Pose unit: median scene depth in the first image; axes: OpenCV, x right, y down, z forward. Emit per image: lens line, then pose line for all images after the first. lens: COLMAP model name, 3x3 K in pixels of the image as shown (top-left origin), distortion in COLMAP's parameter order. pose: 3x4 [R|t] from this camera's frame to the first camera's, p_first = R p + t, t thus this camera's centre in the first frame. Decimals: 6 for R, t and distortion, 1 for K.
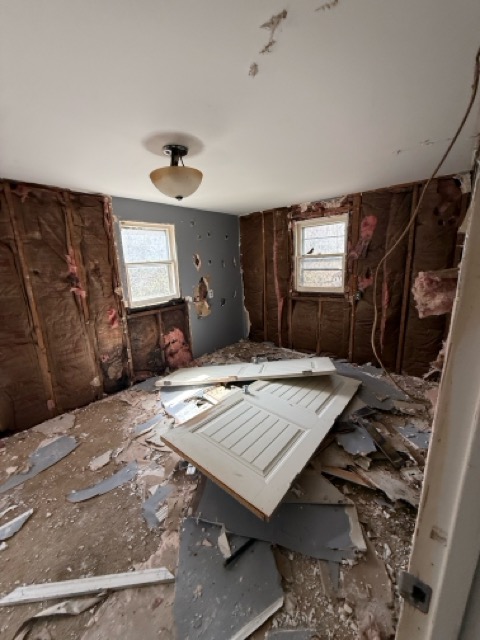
lens RADIAL K [[256.0, 0, 239.9], [0, 256.0, 316.6], [0, 0, 1]] dist [0.000815, 0.000052]
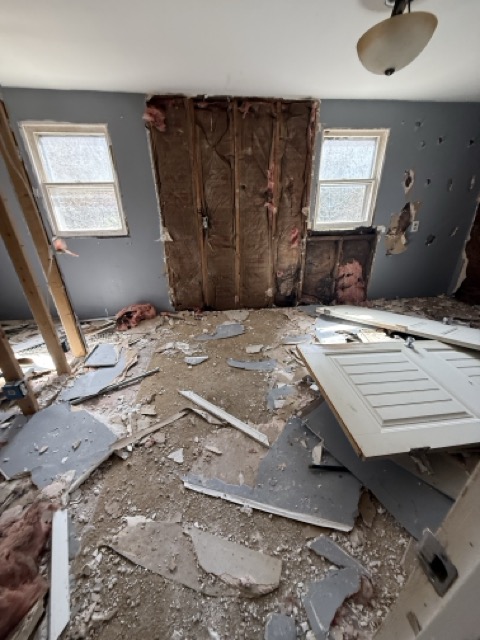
lens RADIAL K [[256.0, 0, 238.6], [0, 256.0, 318.3], [0, 0, 1]] dist [0.000815, 0.000052]
pose [[0.728671, 0.310363, -0.610502, 0.102941], [-0.161198, 0.944101, 0.287557, 0.066334], [0.665622, -0.111123, 0.737969, 0.041042]]
